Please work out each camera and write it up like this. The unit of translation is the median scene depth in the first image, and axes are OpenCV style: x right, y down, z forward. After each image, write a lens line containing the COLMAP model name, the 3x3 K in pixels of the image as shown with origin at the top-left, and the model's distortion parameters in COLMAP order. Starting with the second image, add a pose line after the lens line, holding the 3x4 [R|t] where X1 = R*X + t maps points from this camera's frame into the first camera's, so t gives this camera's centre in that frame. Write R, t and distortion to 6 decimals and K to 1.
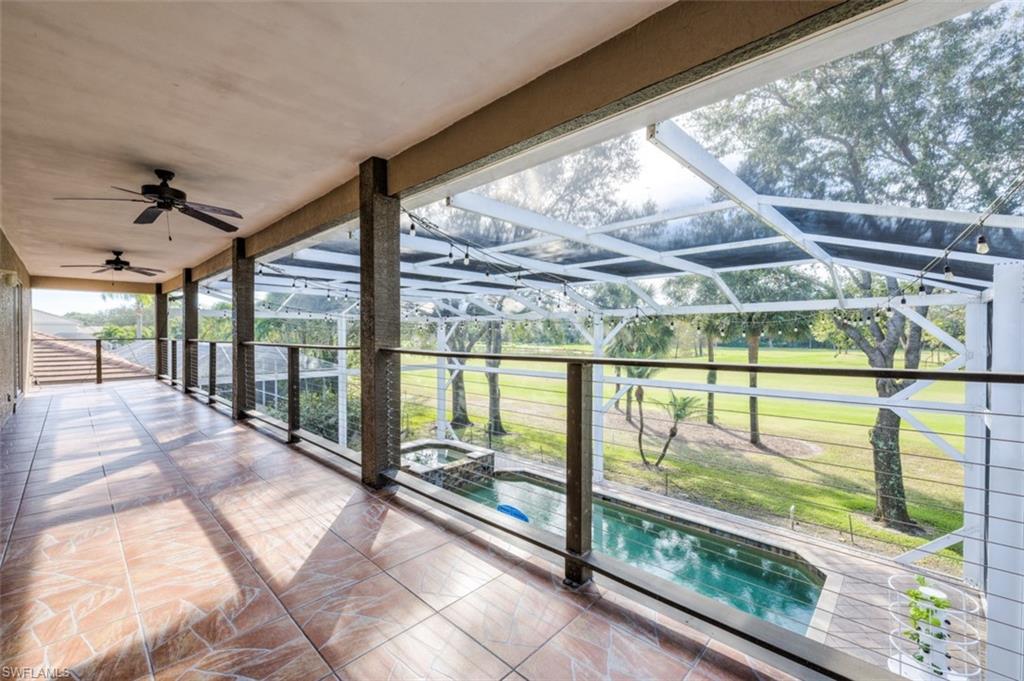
lens RADIAL K [[428.2, 0, 511.0], [0, 428.2, 339.2], [0, 0, 1]] dist [-0.003662, -0.000444]
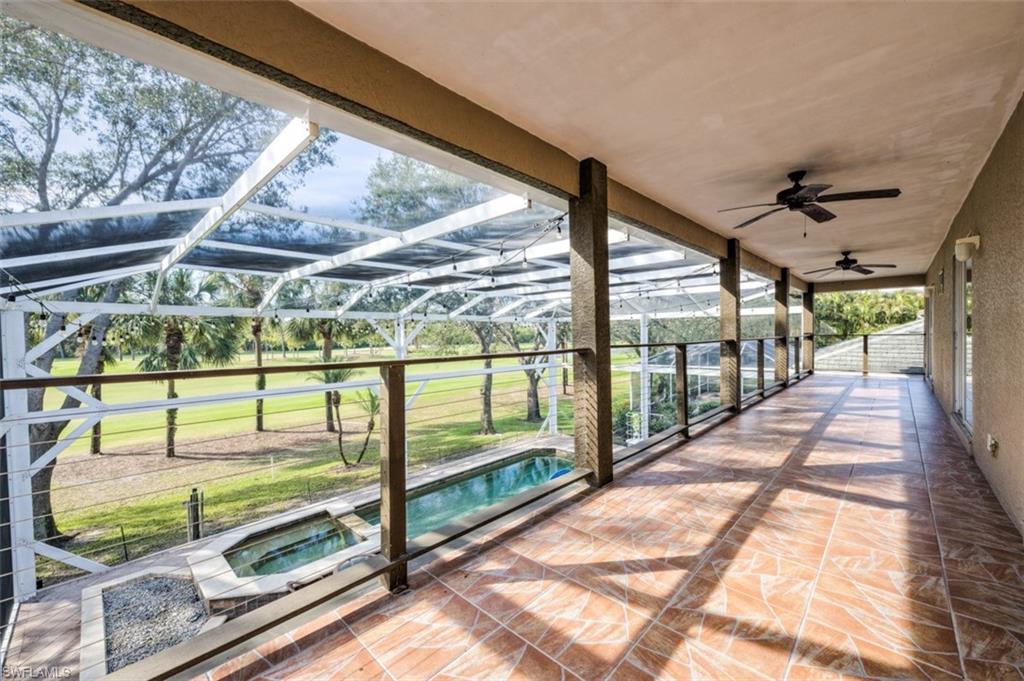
lens RADIAL K [[411.8, 0, 510.9], [0, 411.8, 337.8], [0, 0, 1]] dist [-0.004116, -0.000142]
pose [[0.012459, -0.005576, 0.999907, -0.764527], [0.021039, 0.999765, 0.005313, -0.007406], [-0.999701, 0.020971, 0.012574, 0.694825]]
